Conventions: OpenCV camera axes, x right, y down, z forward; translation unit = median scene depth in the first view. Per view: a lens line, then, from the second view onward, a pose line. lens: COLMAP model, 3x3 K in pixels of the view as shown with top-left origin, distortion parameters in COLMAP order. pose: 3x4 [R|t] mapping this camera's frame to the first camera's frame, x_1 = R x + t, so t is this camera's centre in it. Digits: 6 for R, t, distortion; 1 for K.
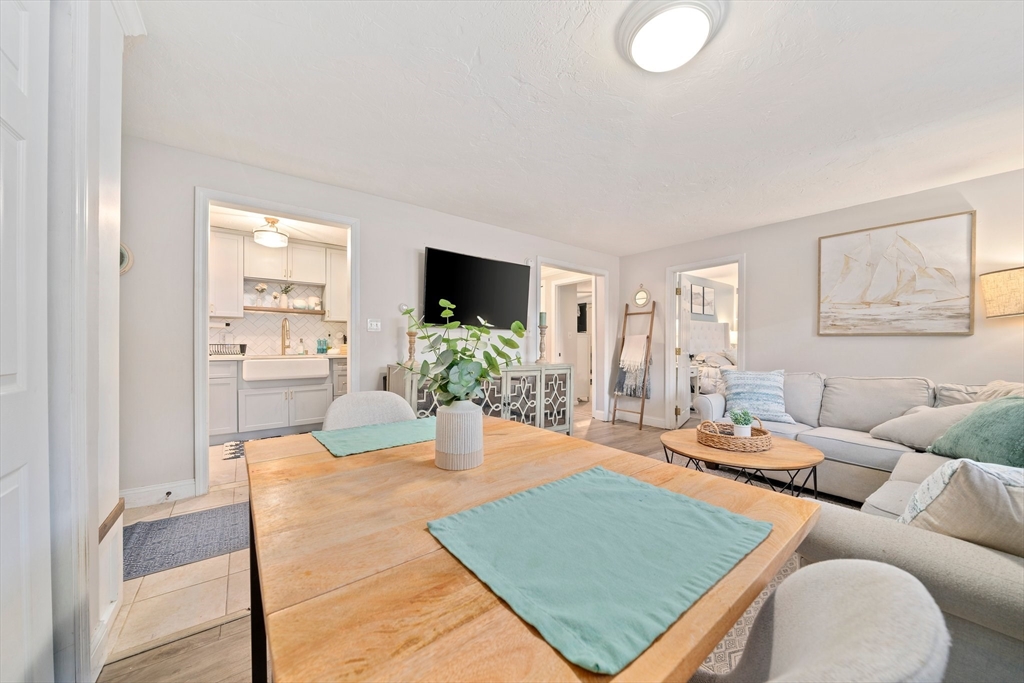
lens RADIAL K [[355.0, 0, 514.8], [0, 355.0, 348.2], [0, 0, 1]] dist [-0.009889, 0.000309]
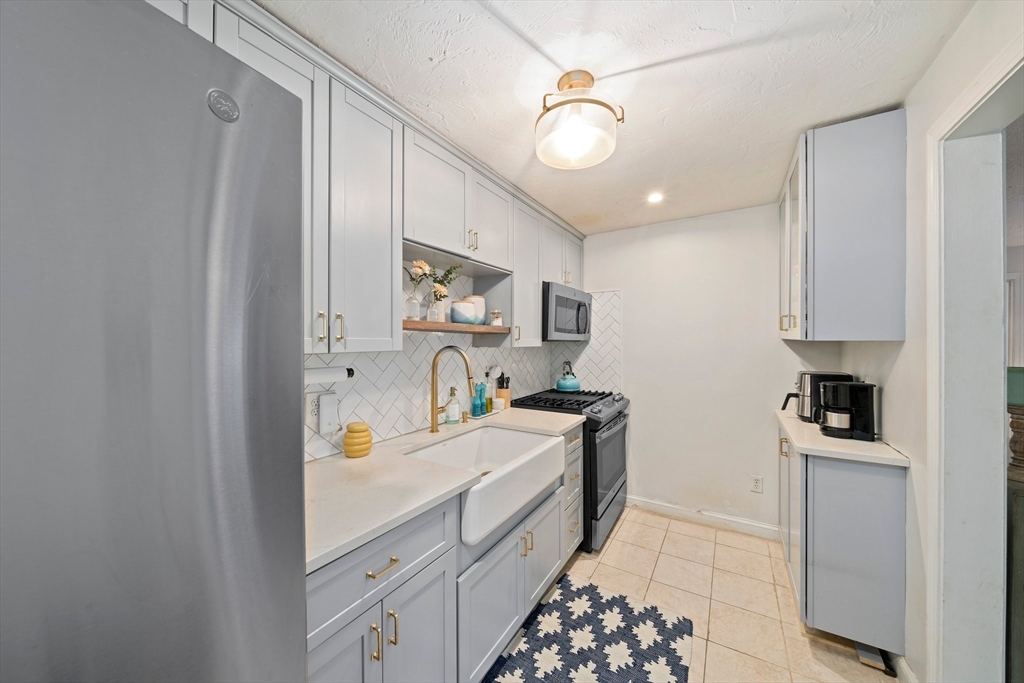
lens RADIAL K [[355.0, 0, 514.6], [0, 355.0, 341.0], [0, 0, 1]] dist [-0.009889, 0.000309]
pose [[0.932799, -0.003424, 0.360381, -0.721718], [0.006527, 0.999951, -0.007395, -0.086209], [-0.360339, 0.009250, 0.932776, 0.567872]]
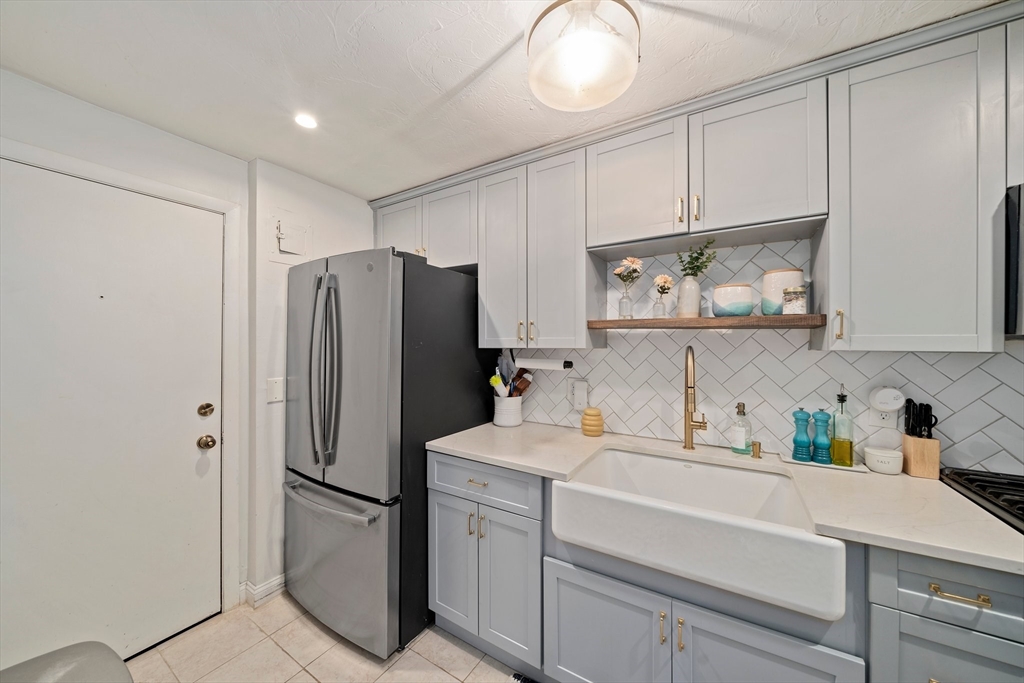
lens RADIAL K [[355.0, 0, 511.6], [0, 355.0, 342.5], [0, 0, 1]] dist [-0.009889, 0.000309]
pose [[0.354326, -0.003960, -0.935114, -0.384040], [-0.009104, 0.999929, -0.007684, -0.083232], [0.935078, 0.011236, 0.354264, 0.707693]]
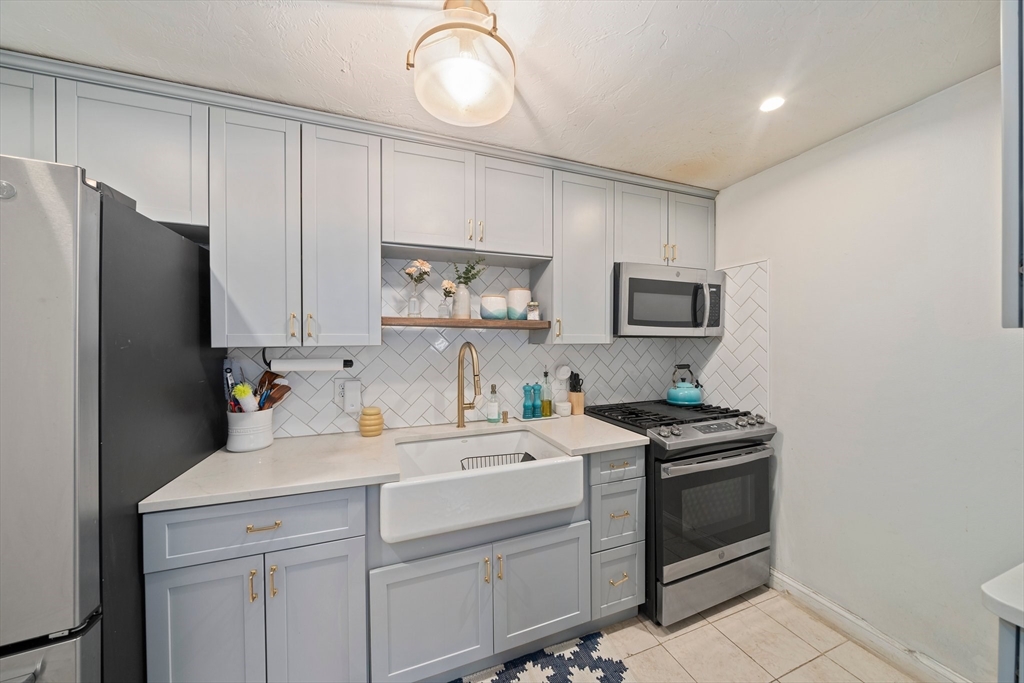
lens RADIAL K [[355.0, 0, 514.5], [0, 355.0, 342.0], [0, 0, 1]] dist [-0.009889, 0.000309]
pose [[0.958067, -0.002741, -0.286531, -0.469750], [0.002021, 0.999994, -0.002809, -0.082614], [0.286537, 0.002112, 0.958067, 0.606703]]
